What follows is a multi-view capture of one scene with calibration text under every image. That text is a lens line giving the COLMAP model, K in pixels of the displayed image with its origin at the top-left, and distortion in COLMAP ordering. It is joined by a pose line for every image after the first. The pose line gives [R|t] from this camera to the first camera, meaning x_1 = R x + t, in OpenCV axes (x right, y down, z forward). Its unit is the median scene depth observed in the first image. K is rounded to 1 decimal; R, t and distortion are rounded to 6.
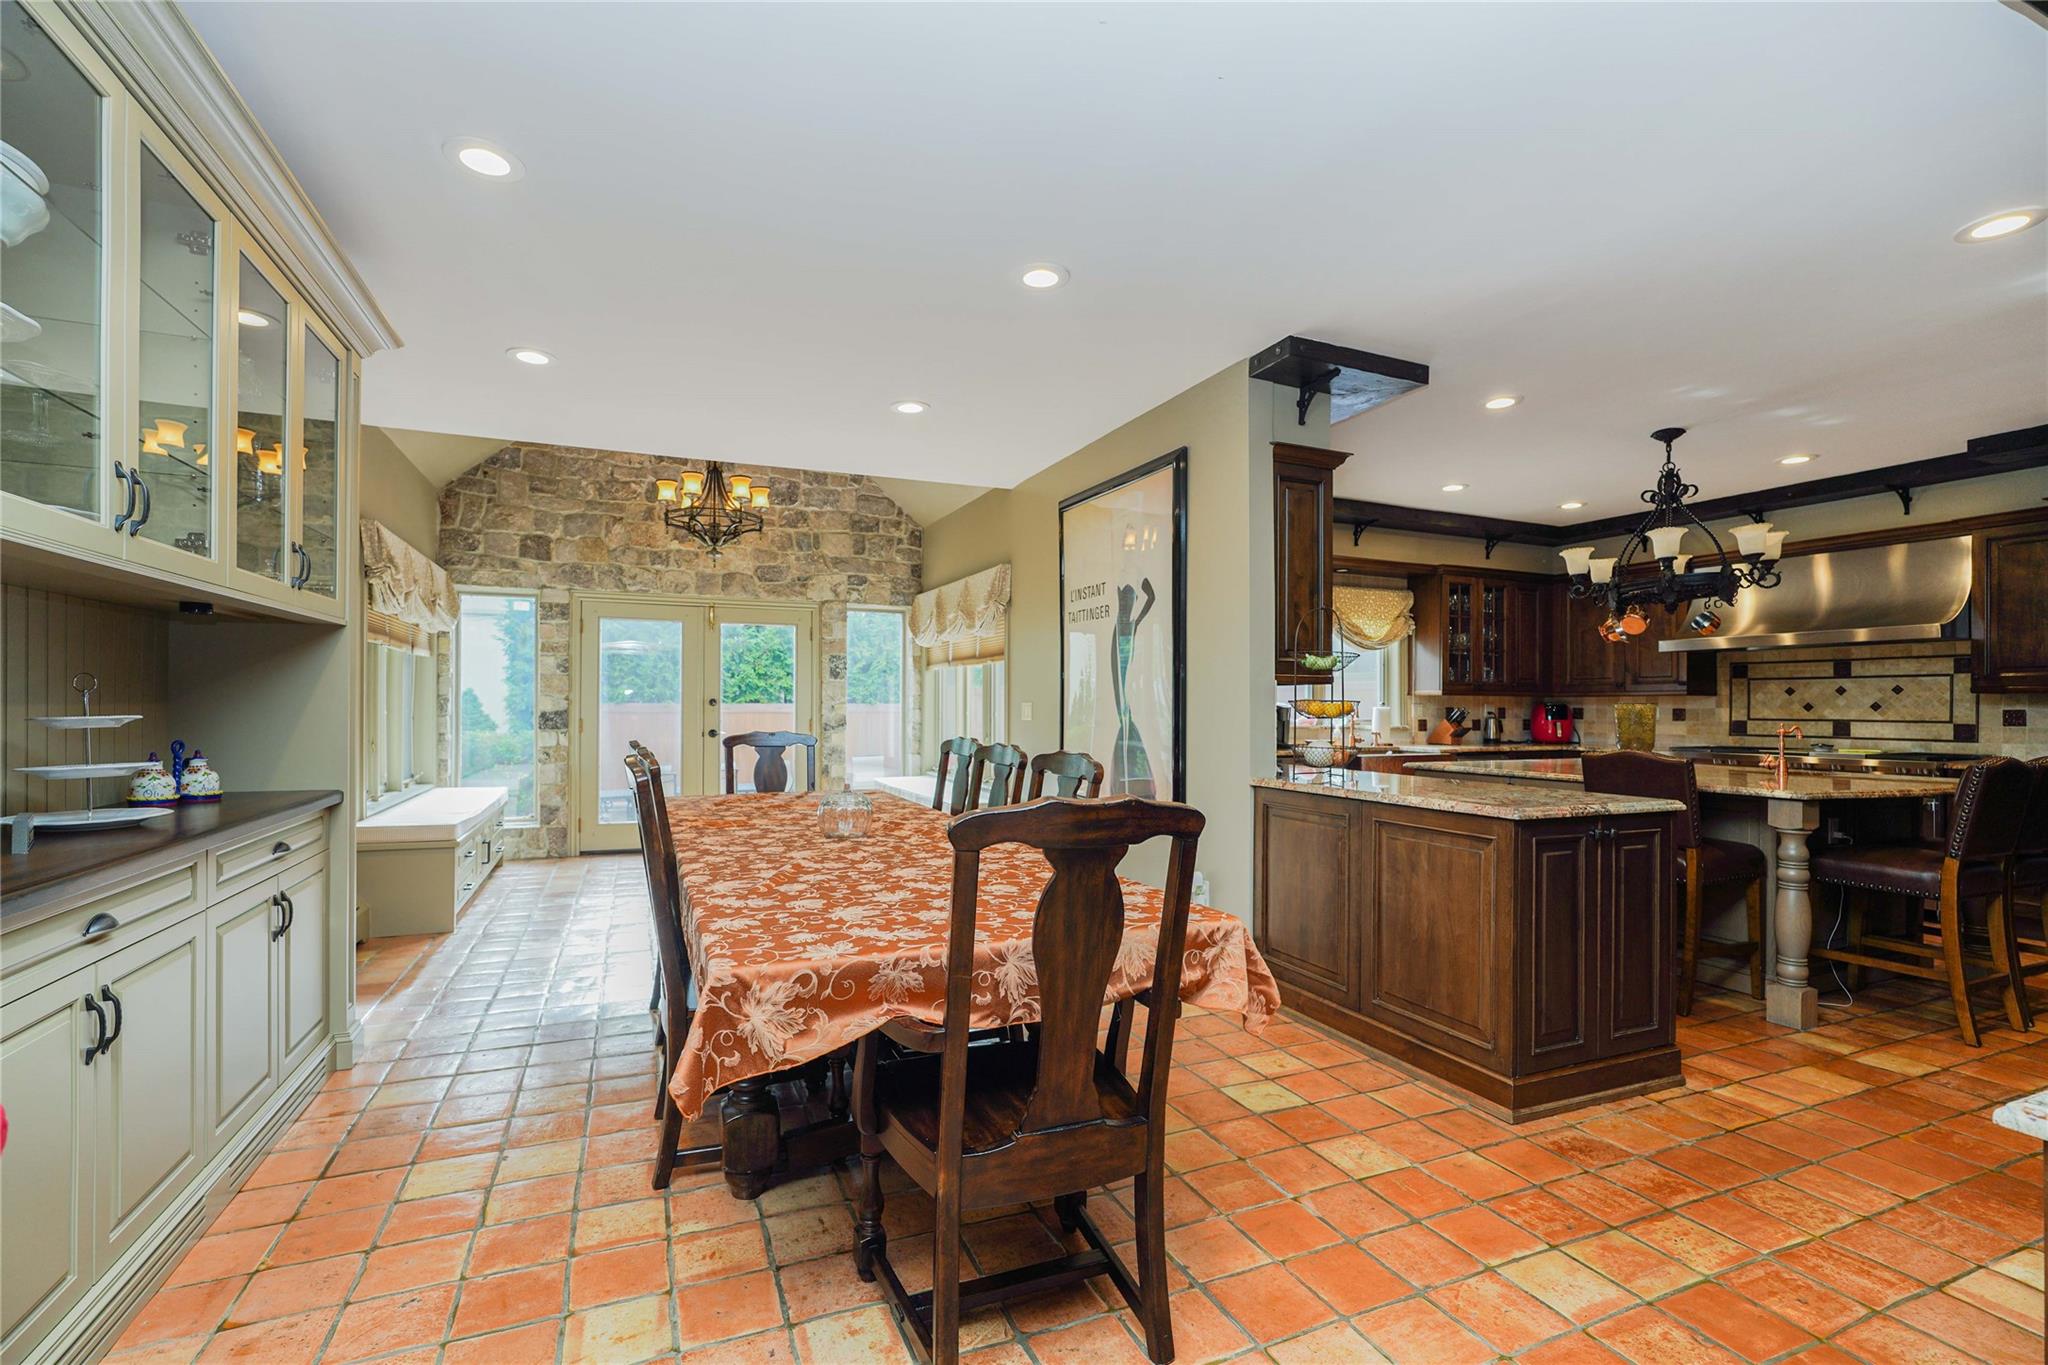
lens RADIAL K [[890.6, 0, 1005.2], [0, 890.6, 705.5], [0, 0, 1]] dist [-0.015256, 0.005800]
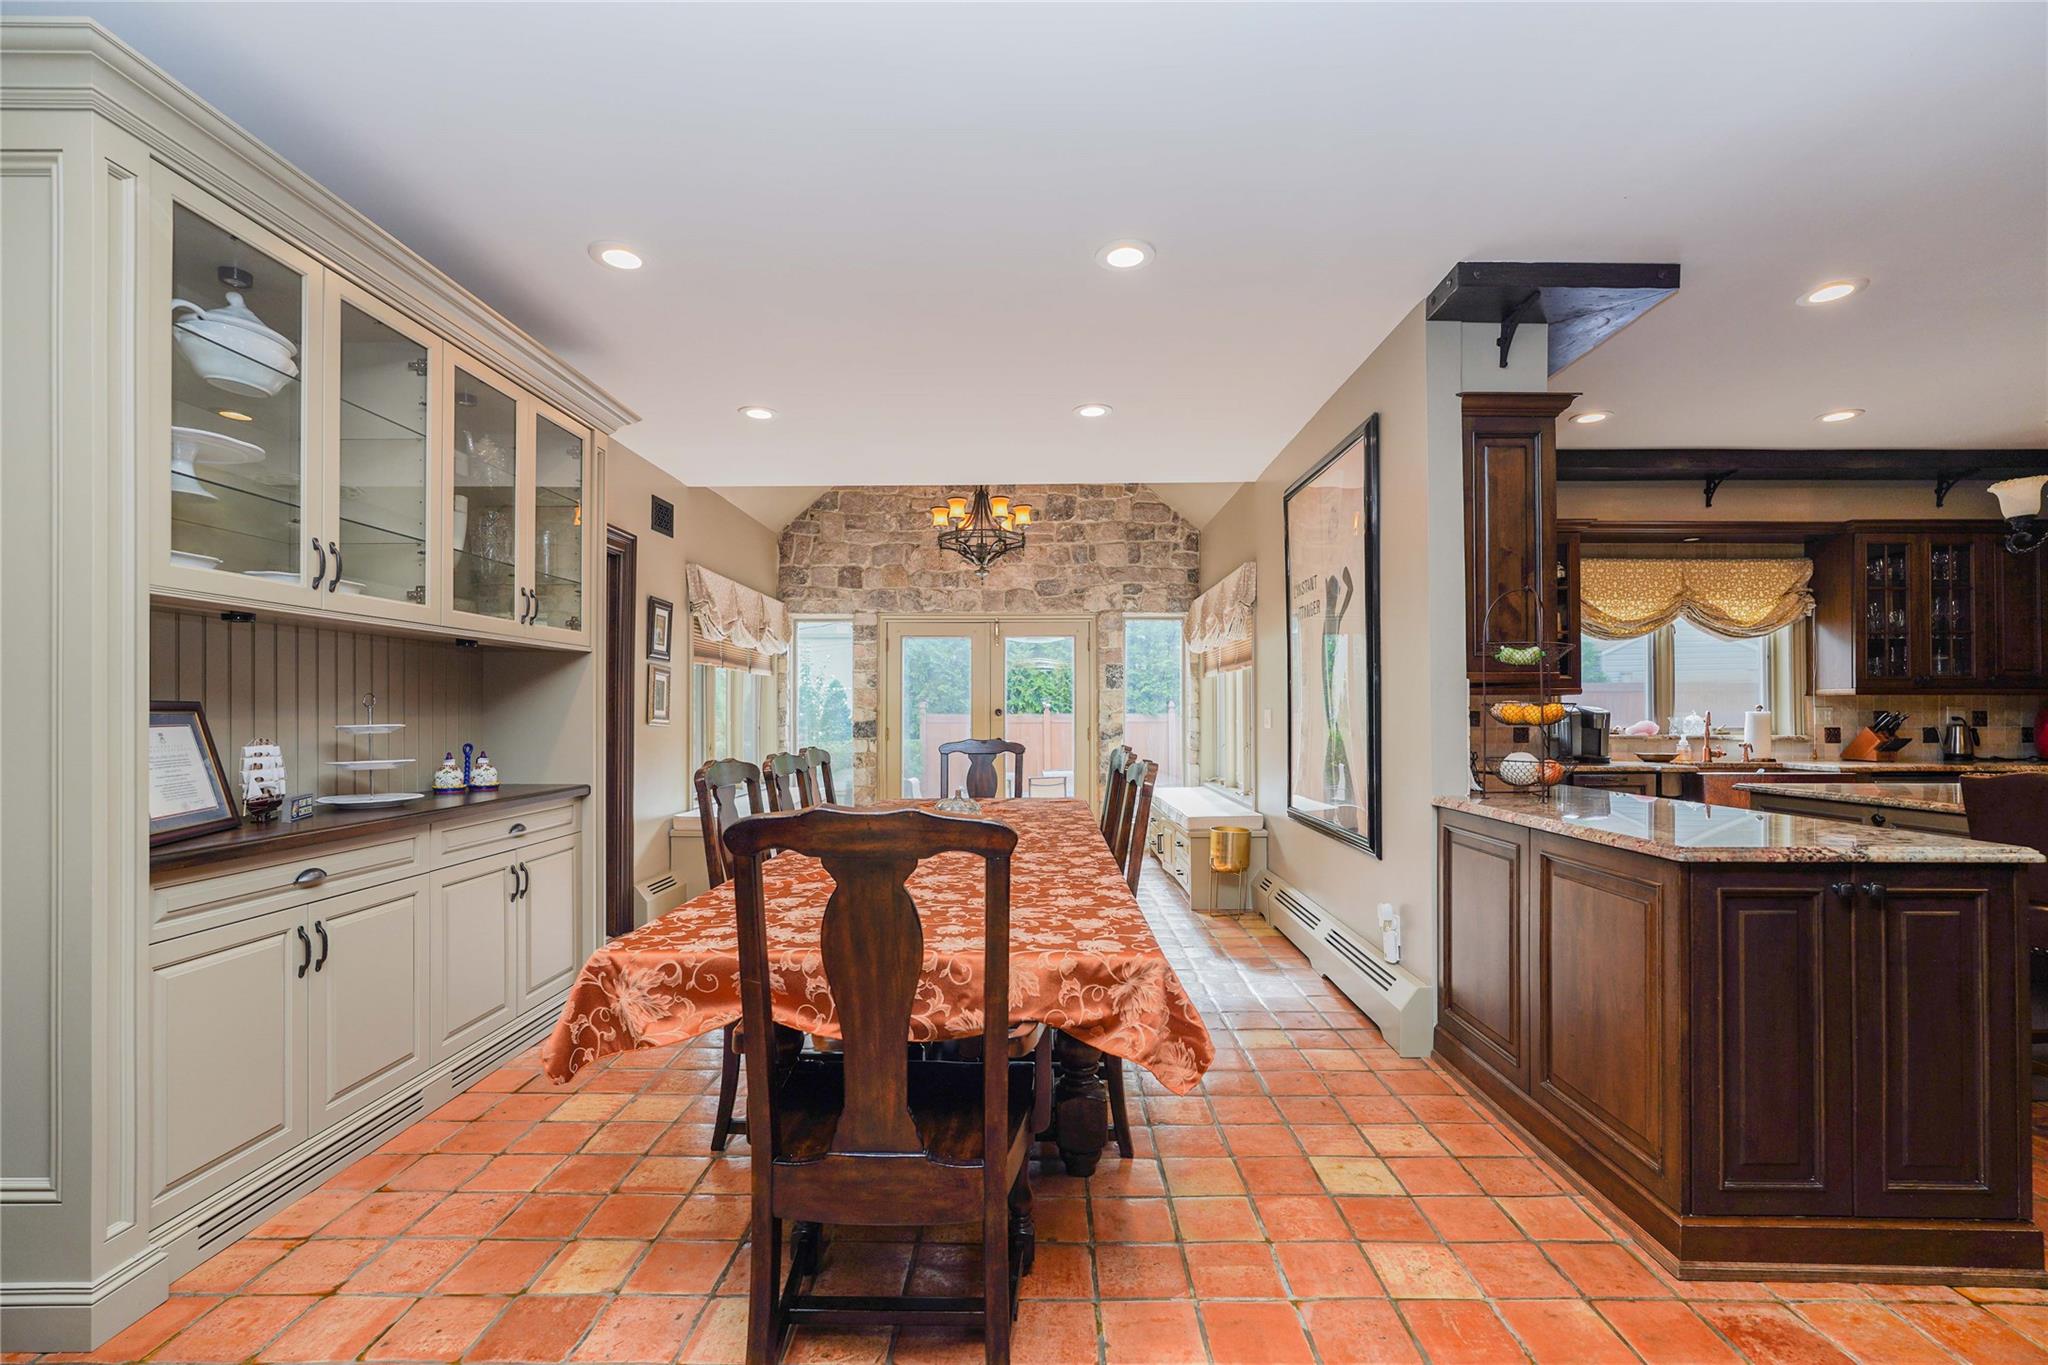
lens RADIAL K [[890.6, 0, 1021.2], [0, 890.6, 709.1], [0, 0, 1]] dist [-0.015256, 0.005800]
pose [[0.920350, -0.009311, -0.390986, 0.169977], [0.006528, 0.999943, -0.008446, 0.002465], [0.391042, 0.005221, 0.920358, 0.053627]]
